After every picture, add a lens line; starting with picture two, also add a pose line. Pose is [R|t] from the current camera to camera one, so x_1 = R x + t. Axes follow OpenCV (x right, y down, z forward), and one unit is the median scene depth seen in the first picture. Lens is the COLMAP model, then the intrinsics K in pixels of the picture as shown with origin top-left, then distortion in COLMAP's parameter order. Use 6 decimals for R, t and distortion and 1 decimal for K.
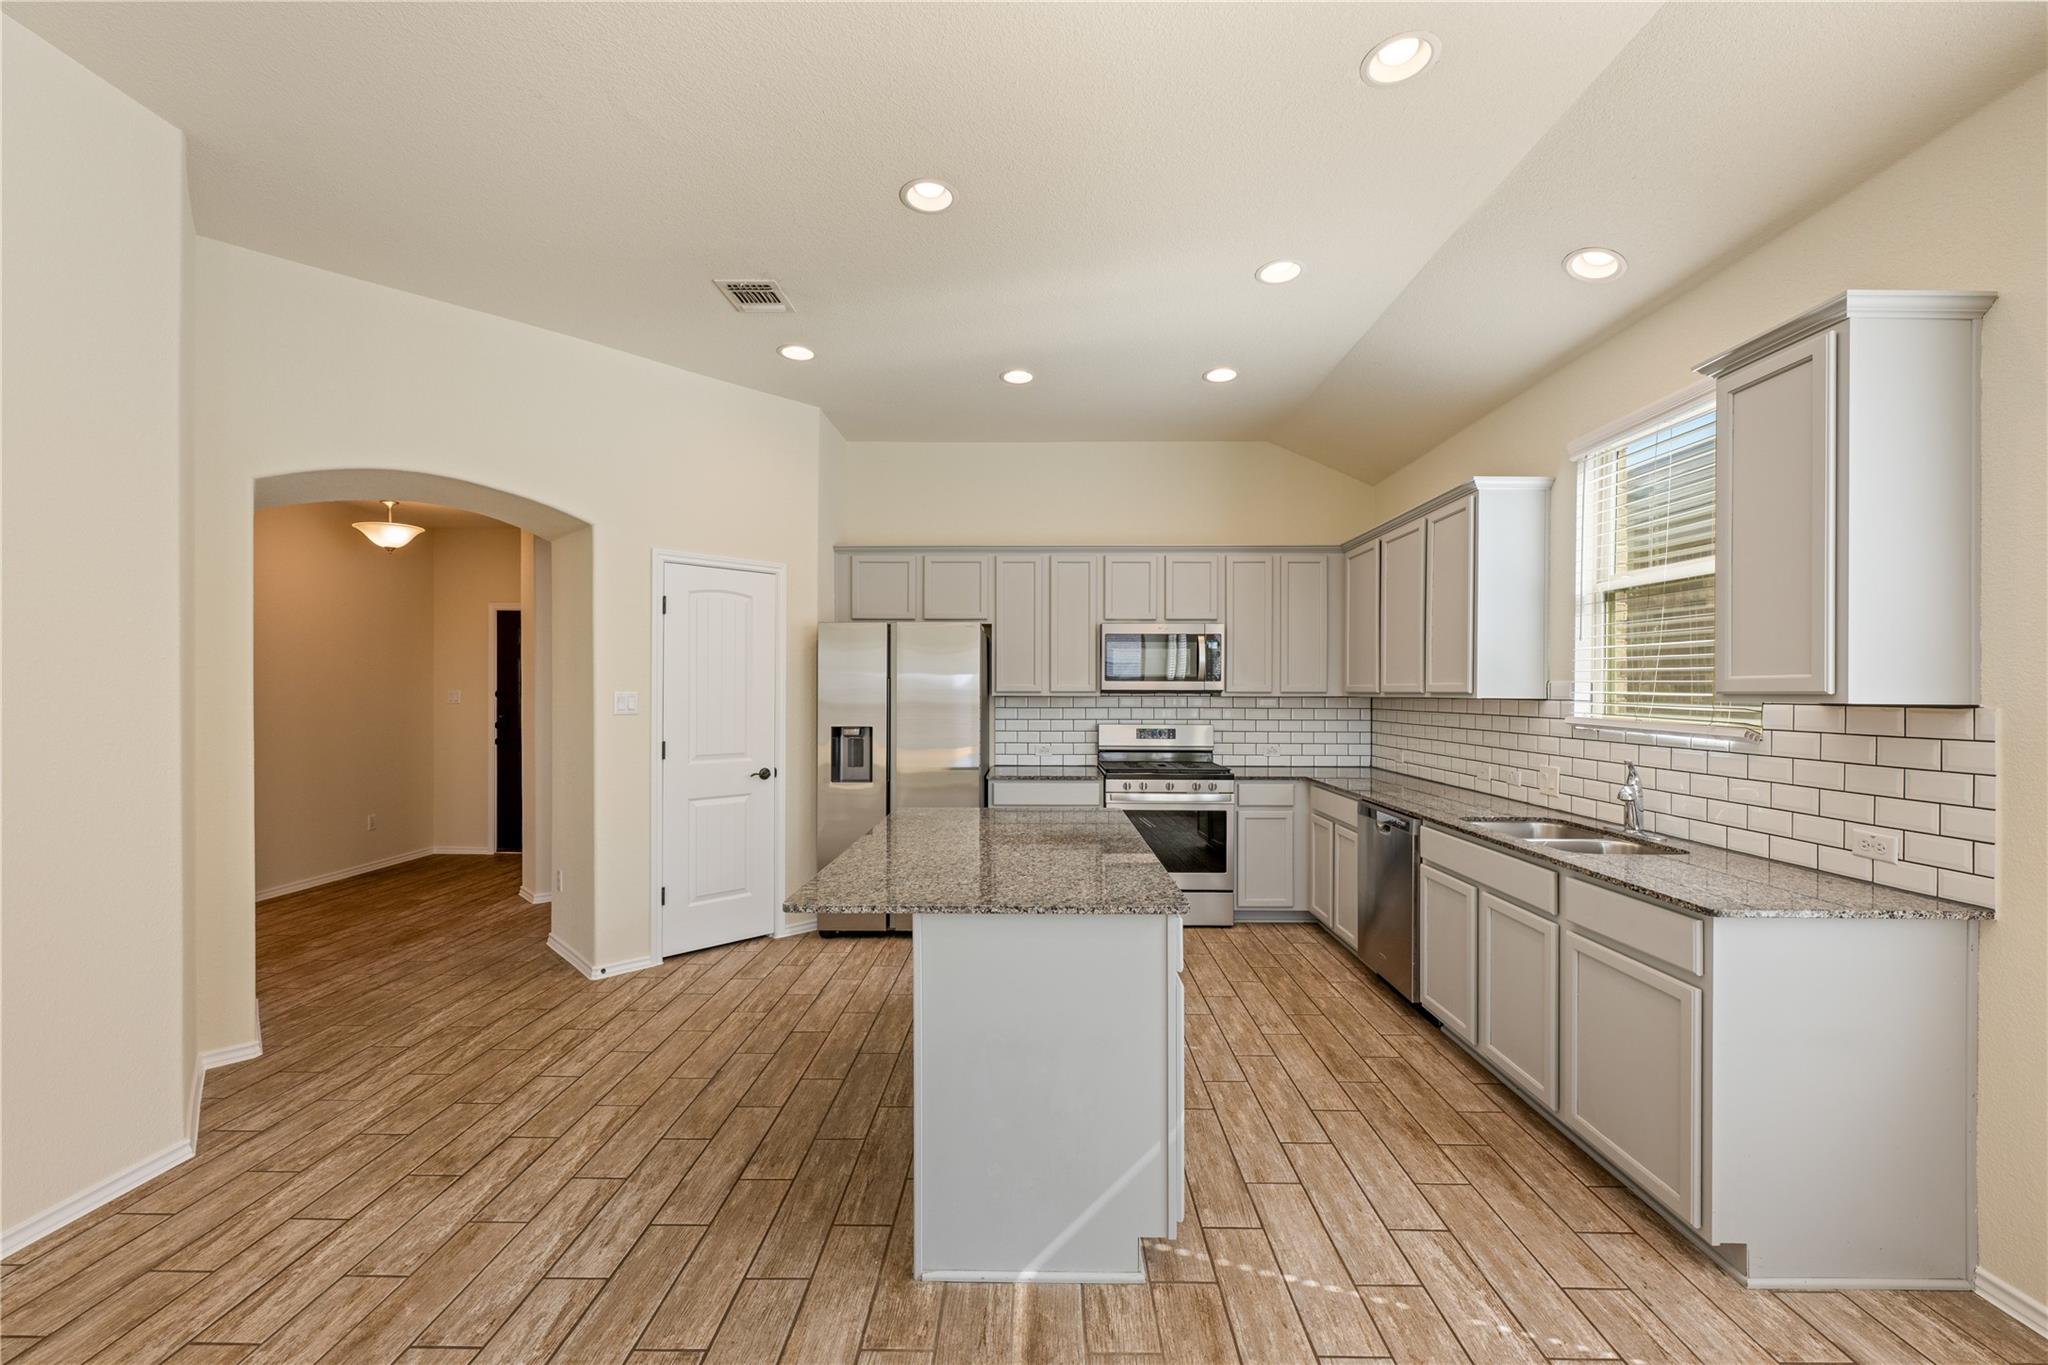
lens RADIAL K [[820.9, 0, 1024.6], [0, 820.9, 690.7], [0, 0, 1]] dist [0.000384, -0.000111]
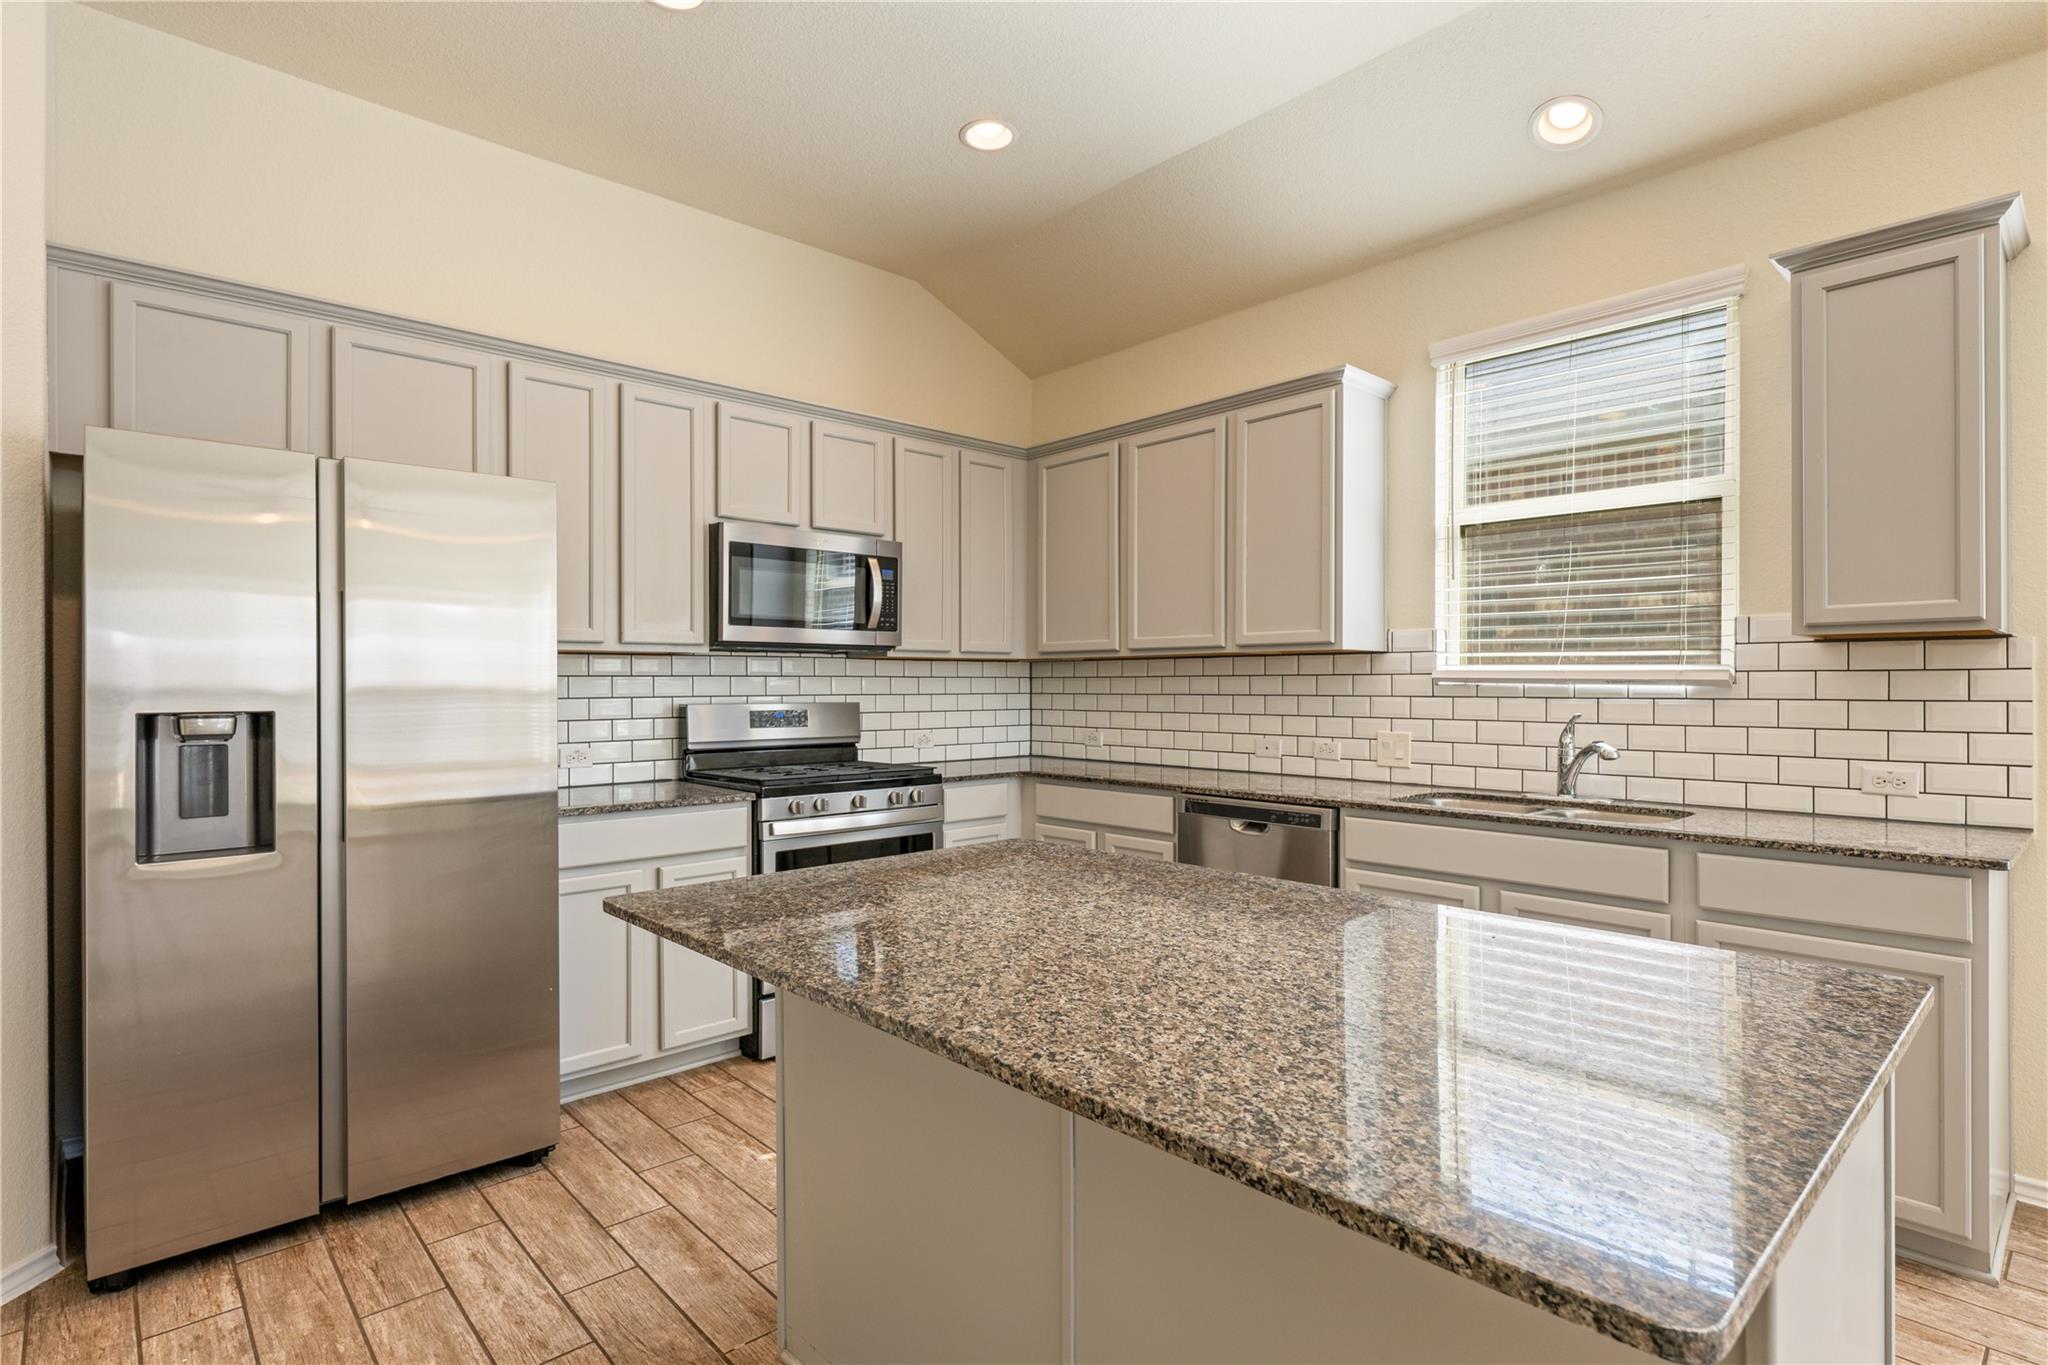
lens RADIAL K [[1022.3, 0, 1030.1], [0, 1022.3, 685.7], [0, 0, 1]] dist [0.001519, -0.000490]
pose [[0.721459, -0.004378, 0.692443, -0.259483], [0.003360, 0.999990, 0.002822, 0.031048], [-0.692449, 0.000290, 0.721467, 0.384876]]
